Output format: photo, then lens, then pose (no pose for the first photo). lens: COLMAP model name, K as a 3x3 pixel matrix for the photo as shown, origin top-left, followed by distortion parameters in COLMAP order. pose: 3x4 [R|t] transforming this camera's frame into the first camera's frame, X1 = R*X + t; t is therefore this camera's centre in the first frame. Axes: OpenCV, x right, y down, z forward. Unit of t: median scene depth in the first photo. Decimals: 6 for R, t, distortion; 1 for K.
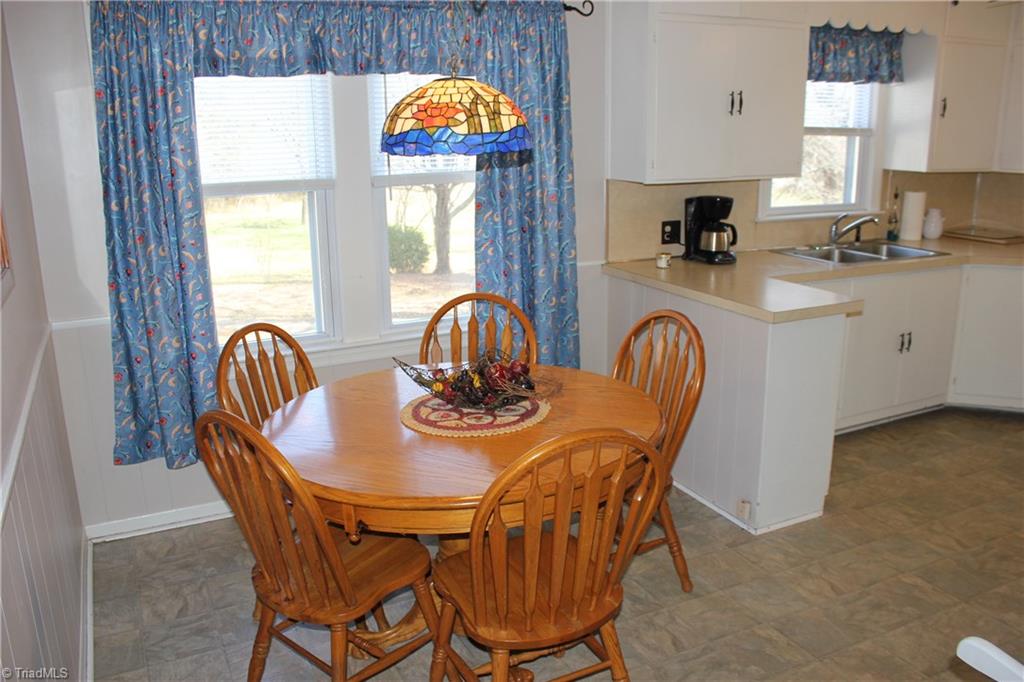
lens RADIAL K [[859.7, 0, 511.1], [0, 859.7, 347.1], [0, 0, 1]] dist [-0.173629, 0.156219]
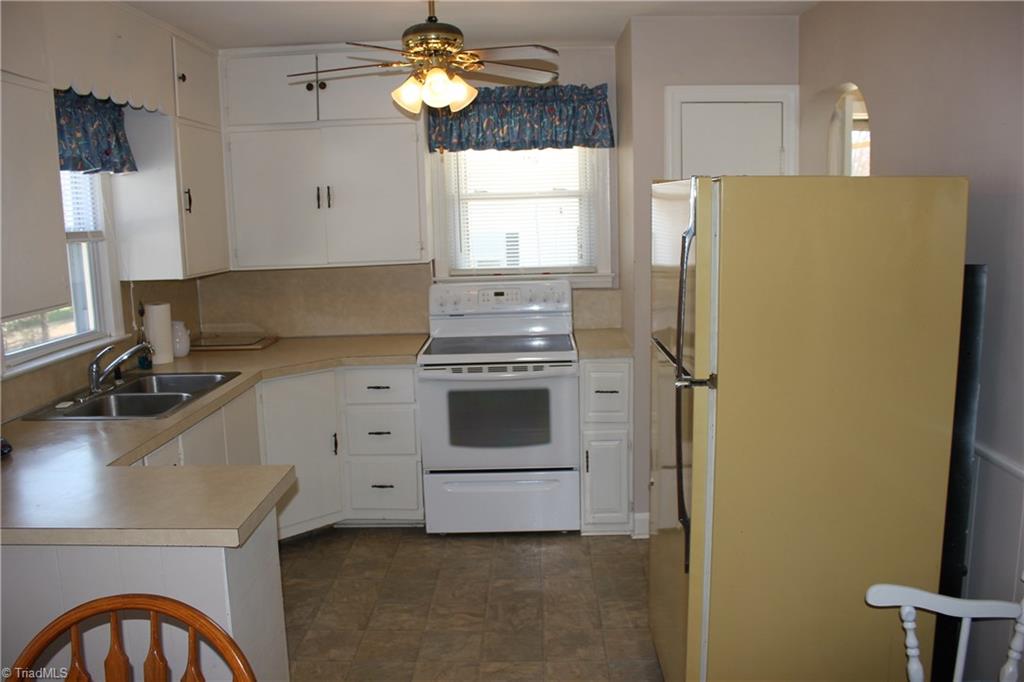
lens RADIAL K [[859.7, 0, 511.1], [0, 859.7, 347.1], [0, 0, 1]] dist [-0.173629, 0.156219]
pose [[0.453390, -0.147406, 0.879039, -0.085243], [0.244382, 0.968994, 0.036443, -0.099231], [-0.857155, 0.198299, 0.475356, 0.348549]]
